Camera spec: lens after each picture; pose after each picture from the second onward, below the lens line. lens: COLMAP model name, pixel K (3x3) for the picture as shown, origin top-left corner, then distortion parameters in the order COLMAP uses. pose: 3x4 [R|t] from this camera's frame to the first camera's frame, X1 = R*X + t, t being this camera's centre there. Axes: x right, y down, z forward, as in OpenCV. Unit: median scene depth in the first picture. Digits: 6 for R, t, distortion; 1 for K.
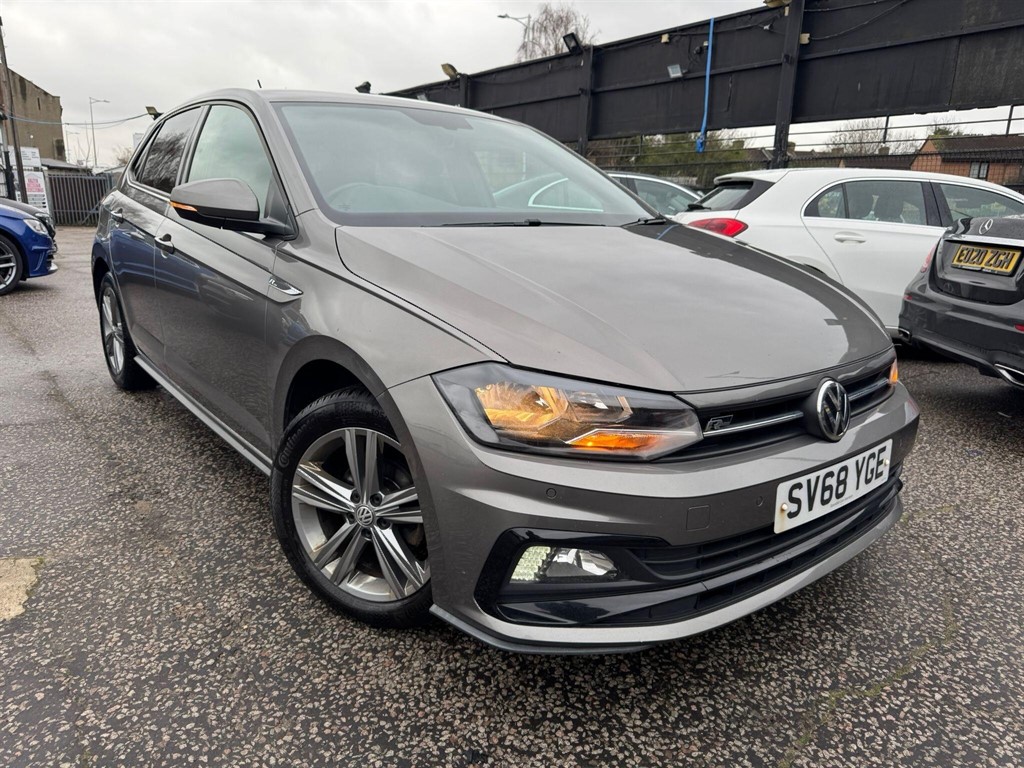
lens RADIAL K [[737.0, 0, 511.3], [0, 737.0, 385.8], [0, 0, 1]] dist [-0.001444, -0.000580]
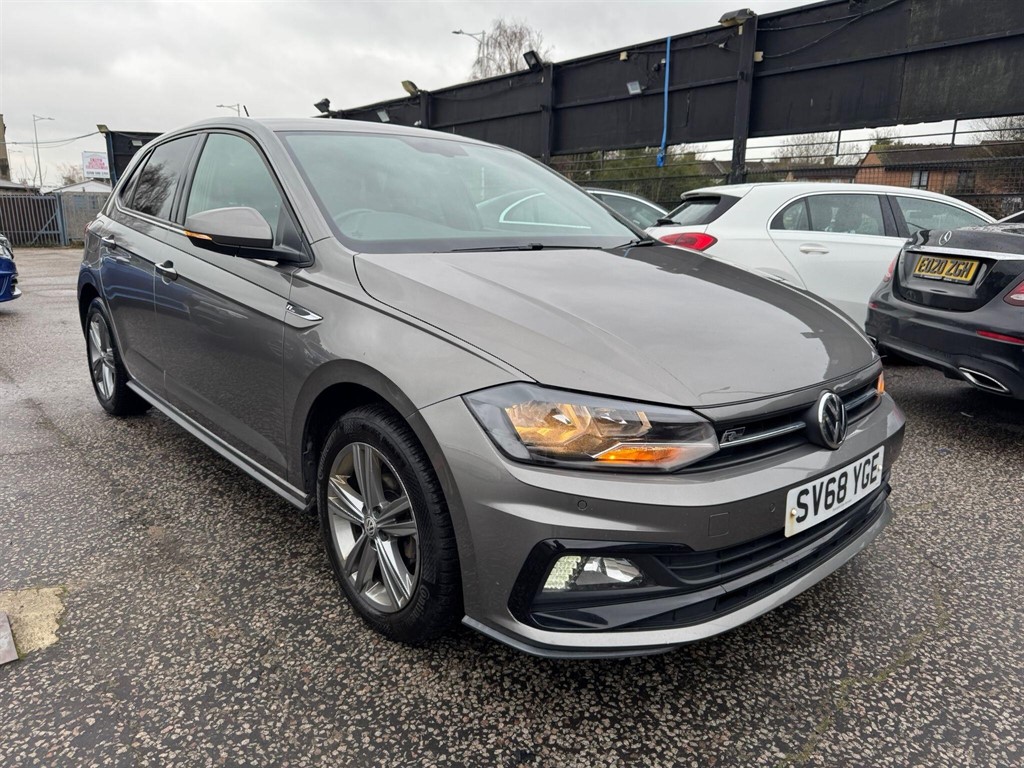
lens RADIAL K [[735.9, 0, 512.1], [0, 735.9, 387.8], [0, 0, 1]] dist [0.001135, -0.002712]
pose [[0.998168, -0.027197, 0.054055, -0.092237], [0.027915, 0.999531, -0.012571, -0.010132], [-0.053688, 0.014057, 0.998459, -0.051300]]
